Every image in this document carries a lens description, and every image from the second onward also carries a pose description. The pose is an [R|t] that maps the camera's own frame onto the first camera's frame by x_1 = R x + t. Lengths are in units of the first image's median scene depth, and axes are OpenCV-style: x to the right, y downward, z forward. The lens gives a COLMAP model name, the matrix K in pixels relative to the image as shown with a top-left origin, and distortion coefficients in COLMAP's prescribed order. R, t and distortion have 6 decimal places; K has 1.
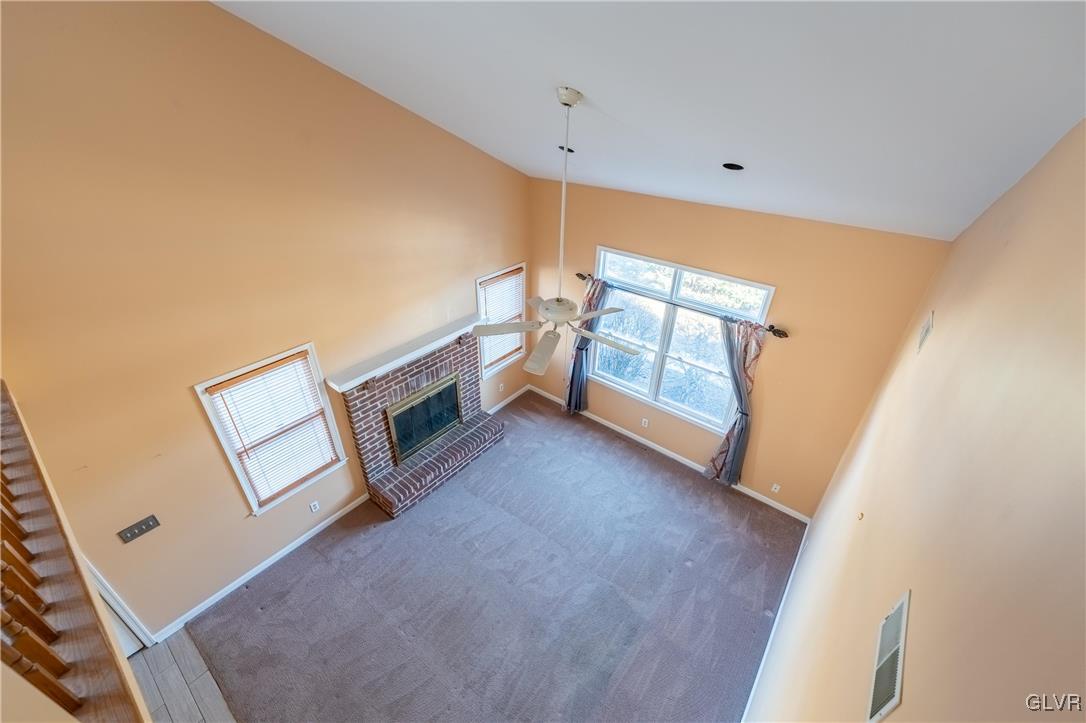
lens RADIAL K [[426.4, 0, 545.9], [0, 426.4, 369.6], [0, 0, 1]] dist [-0.000404, -0.000083]
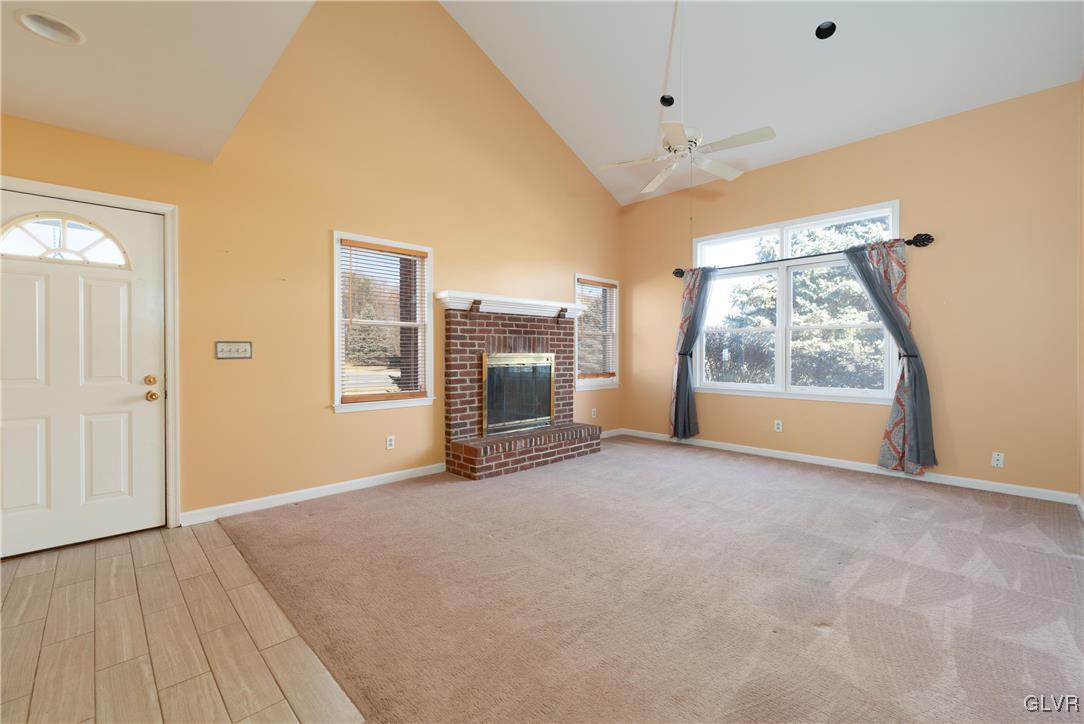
lens RADIAL K [[451.7, 0, 537.9], [0, 451.7, 366.1], [0, 0, 1]] dist [-0.001297, -0.000354]
pose [[0.989657, -0.028249, -0.140647, -0.111799], [-0.046875, 0.862926, -0.503151, 0.571039], [0.135582, 0.504540, 0.852677, 0.181493]]
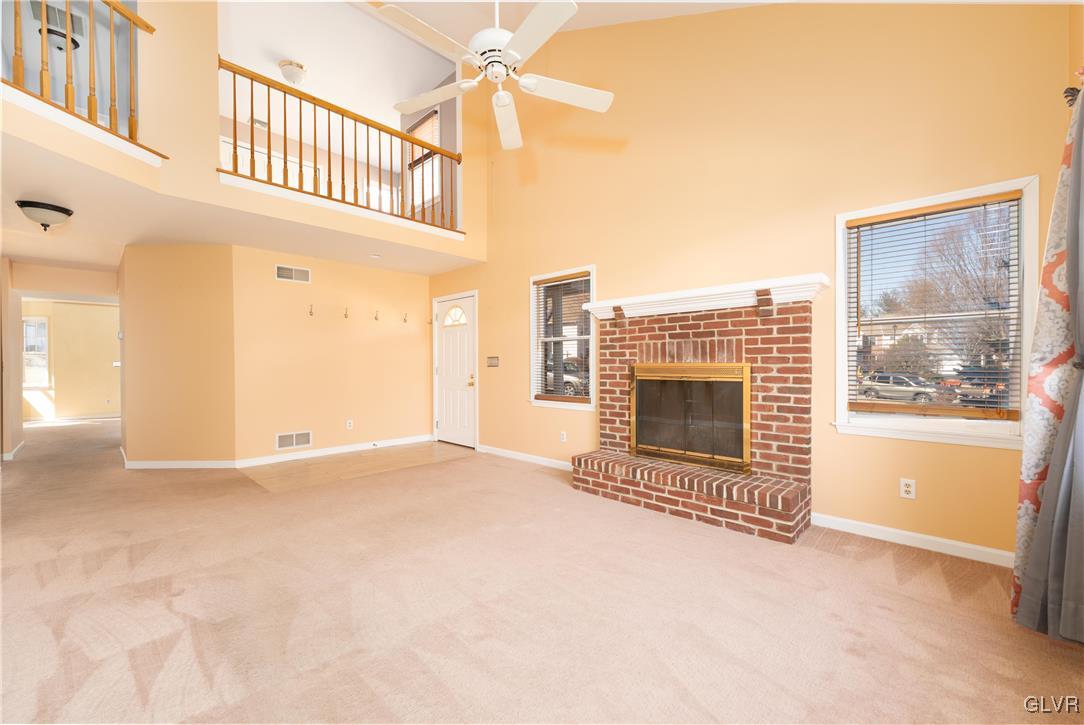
lens RADIAL K [[451.7, 0, 537.9], [0, 451.7, 366.6], [0, 0, 1]] dist [-0.001297, -0.000354]
pose [[-0.116164, -0.022215, -0.992982, 0.499838], [-0.524082, 0.850618, 0.042279, 0.148487], [0.843709, 0.525315, -0.110453, 0.892473]]
